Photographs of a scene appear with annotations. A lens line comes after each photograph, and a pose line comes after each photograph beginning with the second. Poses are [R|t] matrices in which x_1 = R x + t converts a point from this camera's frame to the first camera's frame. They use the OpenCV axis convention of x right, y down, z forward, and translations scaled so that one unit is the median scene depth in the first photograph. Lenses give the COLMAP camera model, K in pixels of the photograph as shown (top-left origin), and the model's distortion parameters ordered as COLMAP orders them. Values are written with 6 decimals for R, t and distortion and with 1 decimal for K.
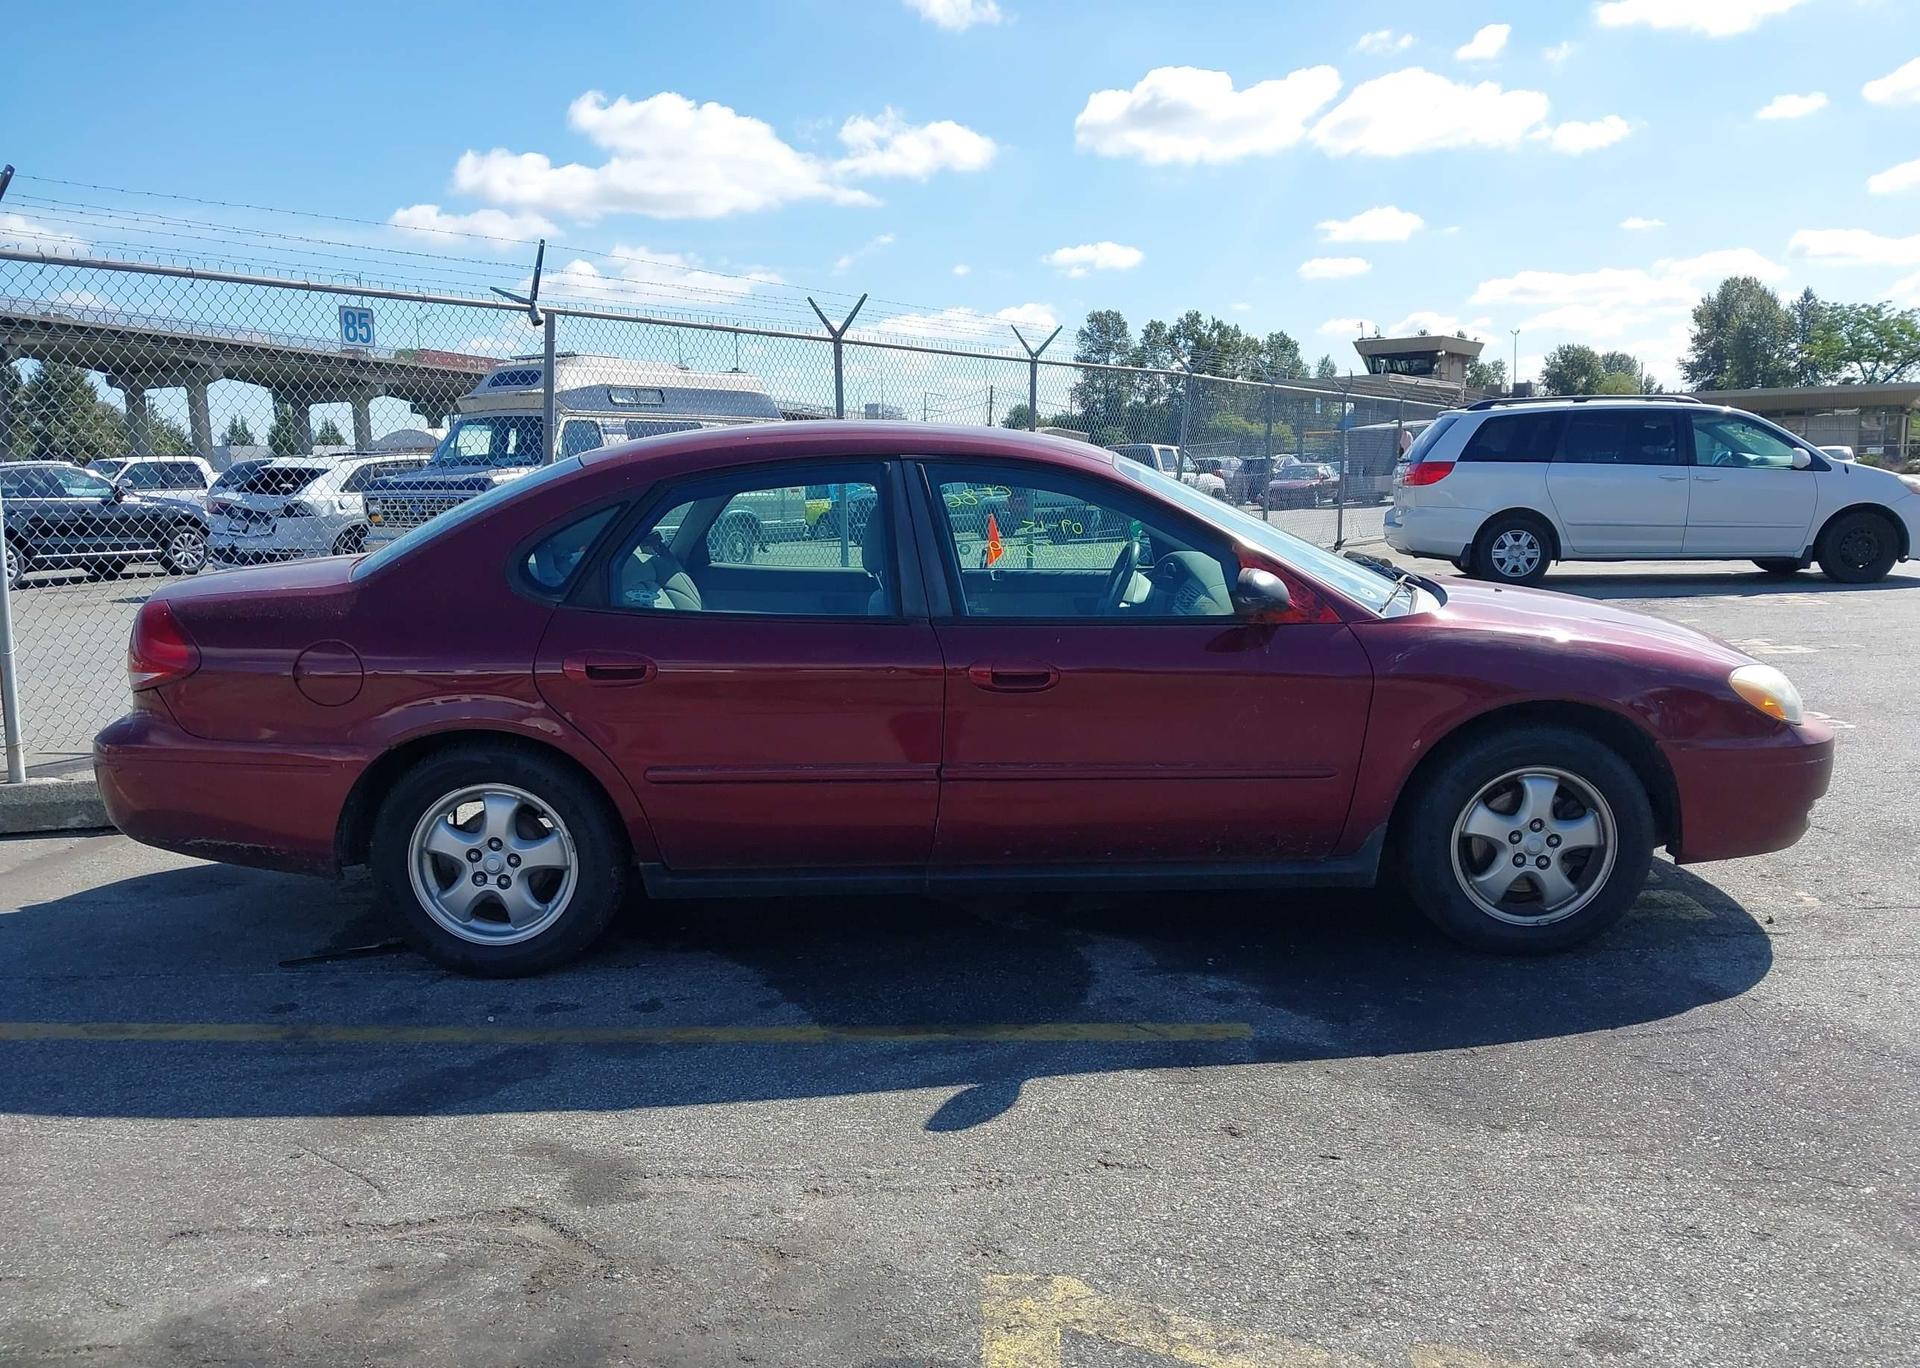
lens RADIAL K [[1525.4, 0, 960.0], [0, 1525.4, 684.0], [0, 0, 1]] dist [0.039468, -0.094807]
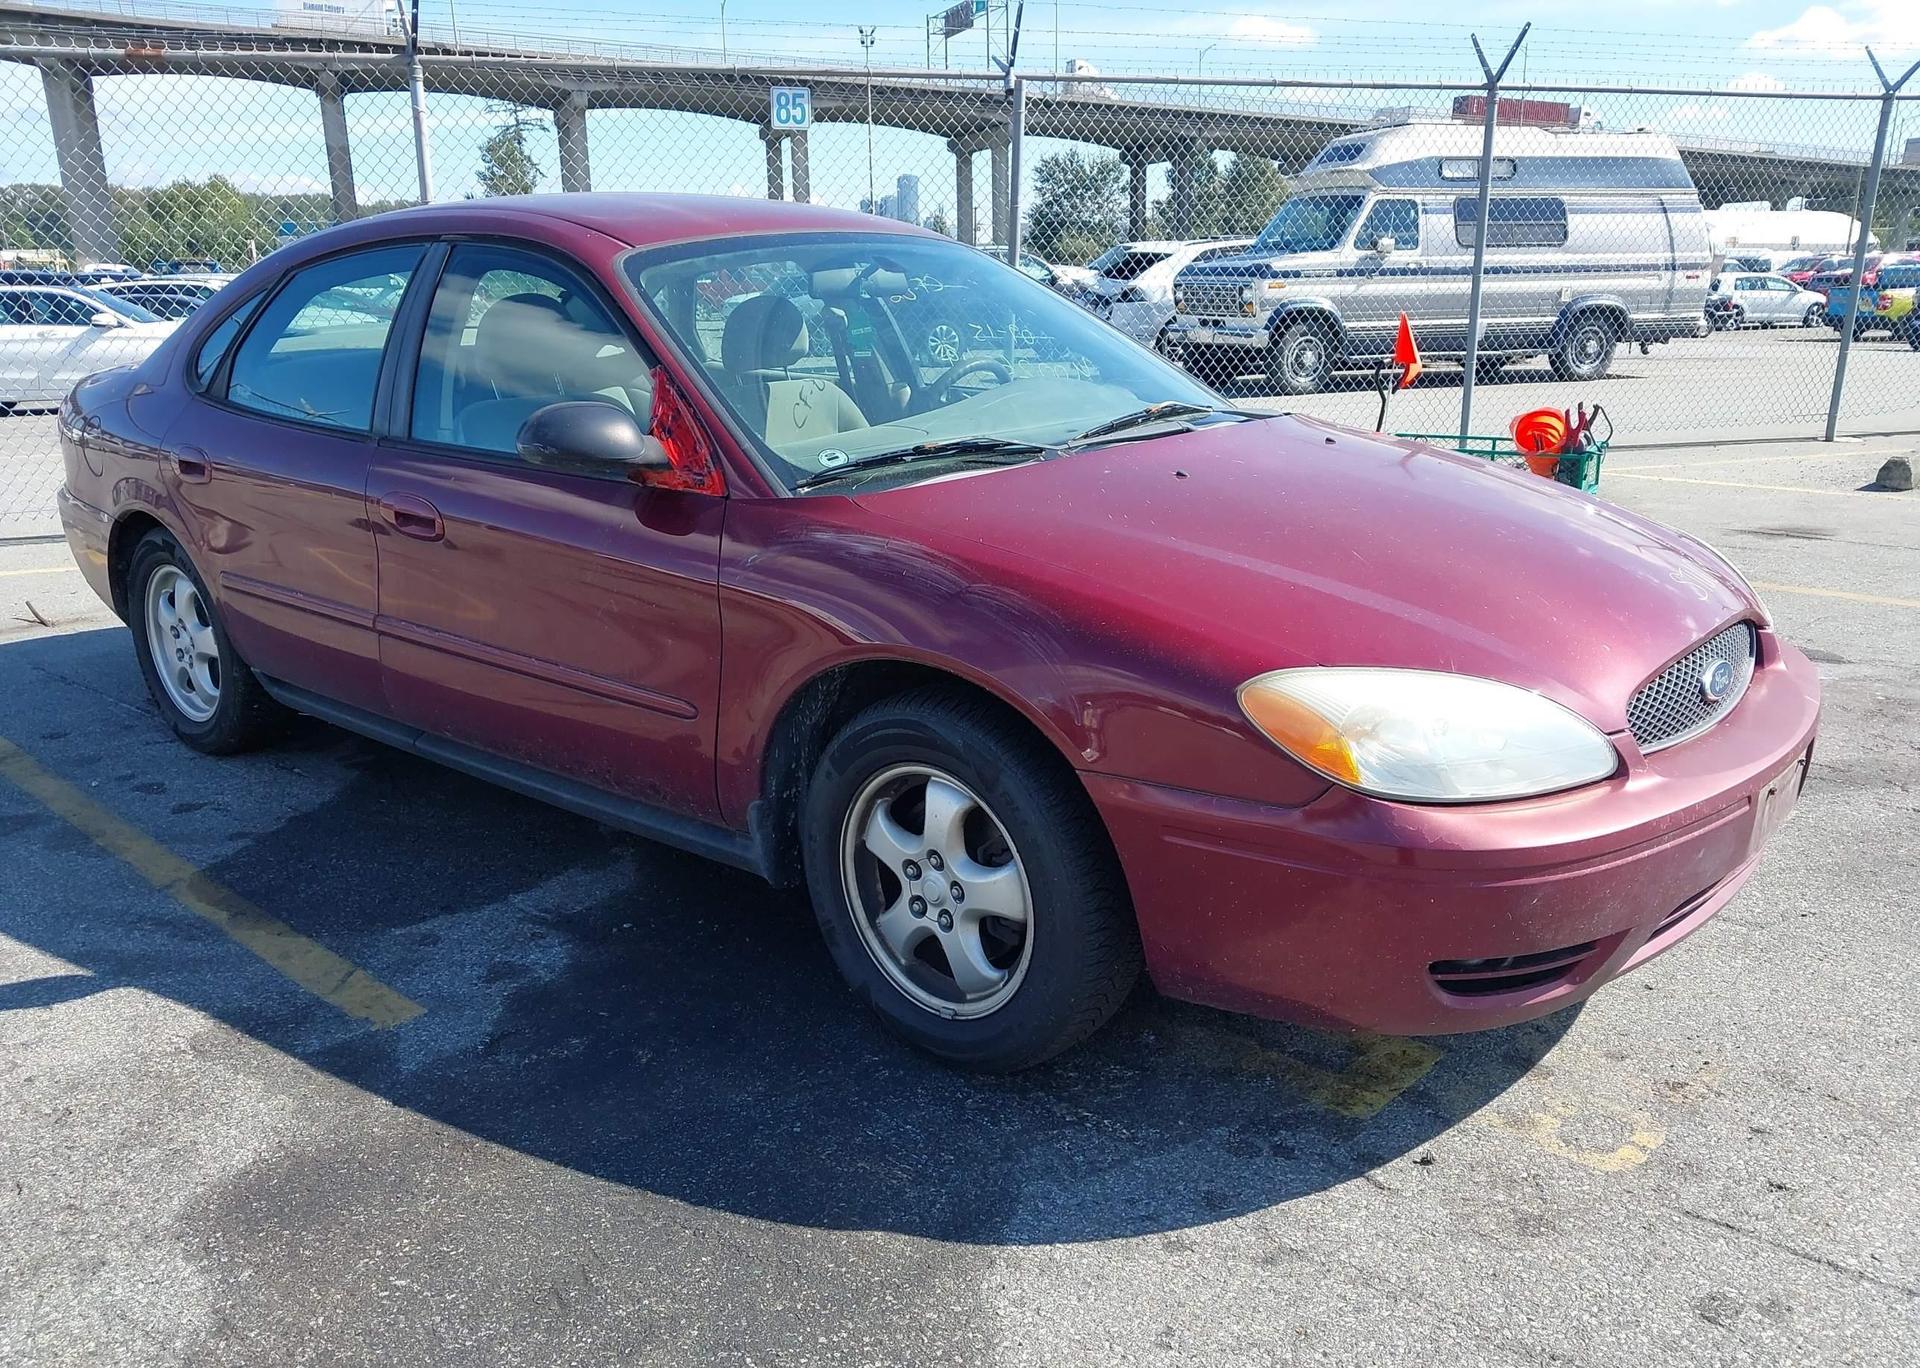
lens RADIAL K [[1525.2, 0, 973.9], [0, 1525.2, 694.7], [0, 0, 1]] dist [0.002254, -0.004085]
pose [[0.751441, 0.183942, -0.633642, 0.185761], [-0.092823, 0.980275, 0.174487, -0.019235], [0.653239, -0.072300, 0.753692, 0.137013]]
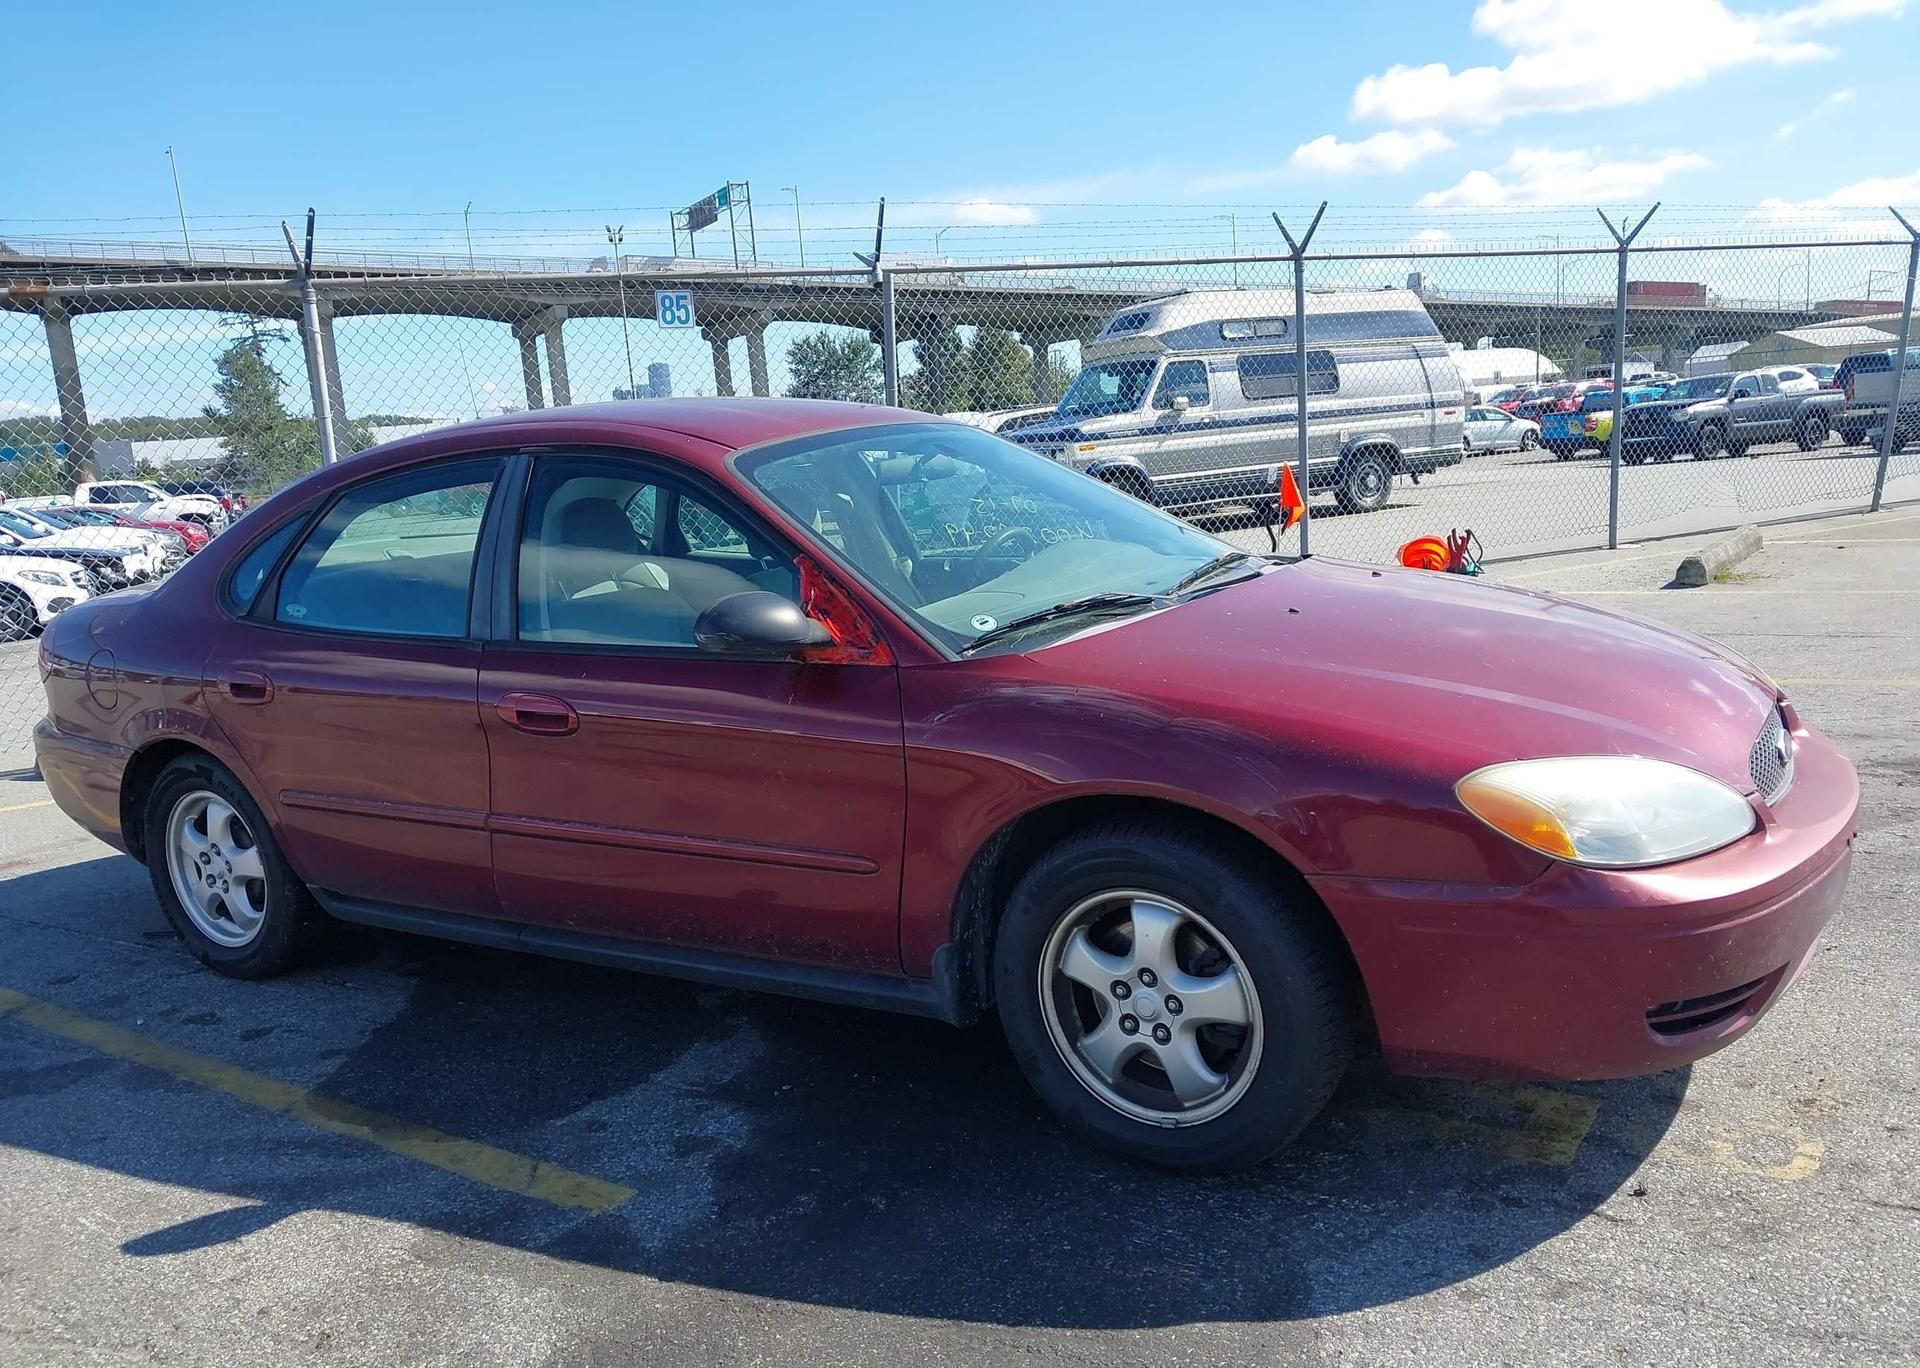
lens RADIAL K [[1514.1, 0, 967.0], [0, 1514.1, 693.2], [0, 0, 1]] dist [0.005761, -0.006459]
pose [[0.842357, 0.044724, -0.537061, 0.160509], [-0.014123, 0.998040, 0.060960, -0.016737], [0.538735, -0.043765, 0.841338, 0.101747]]
